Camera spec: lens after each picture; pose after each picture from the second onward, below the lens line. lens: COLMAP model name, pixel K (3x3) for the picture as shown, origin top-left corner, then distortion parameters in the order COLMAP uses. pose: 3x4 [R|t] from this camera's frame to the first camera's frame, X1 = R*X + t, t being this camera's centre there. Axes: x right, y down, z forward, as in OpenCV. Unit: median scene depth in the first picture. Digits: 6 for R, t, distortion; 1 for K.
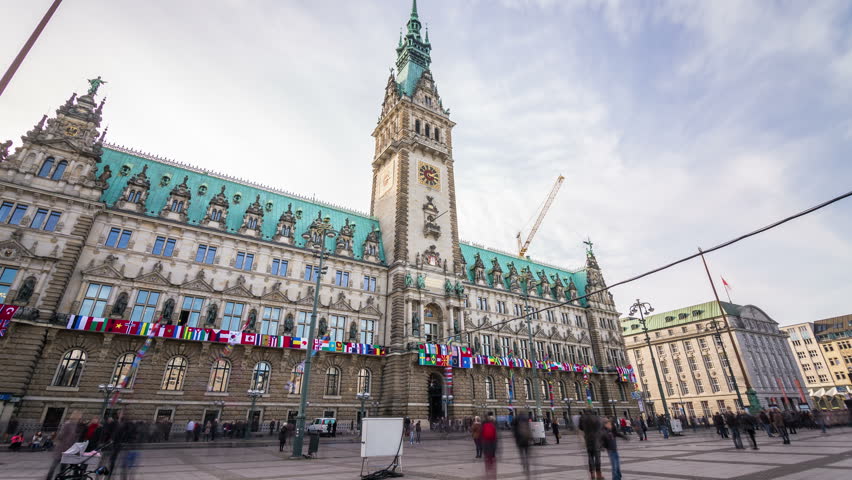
lens RADIAL K [[385.8, 0, 425.1], [0, 385.8, 220.6], [0, 0, 1]] dist [-0.017863, -0.000445]
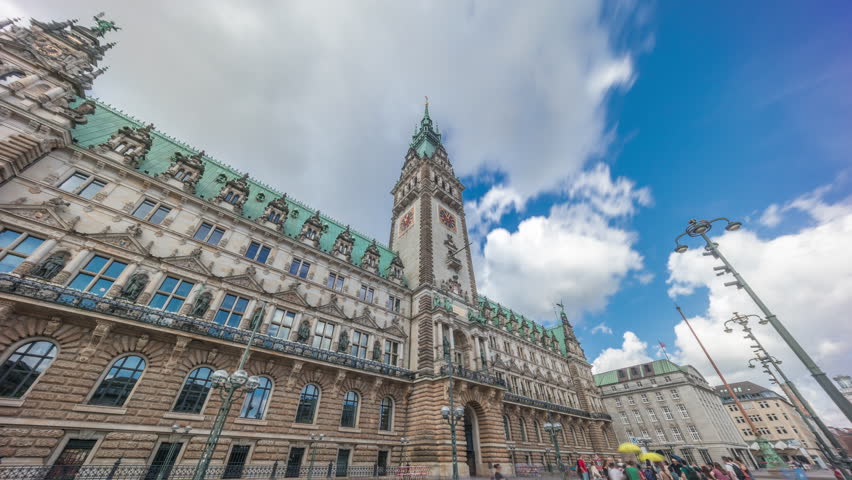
lens RADIAL K [[266.8, 0, 420.0], [0, 266.8, 275.7], [0, 0, 1]] dist [-0.005397, 0.000137]
pose [[0.992903, 0.079029, 0.088866, -0.147003], [-0.065996, 0.987797, -0.141076, 0.184807], [-0.098931, 0.134210, 0.986002, 0.348324]]
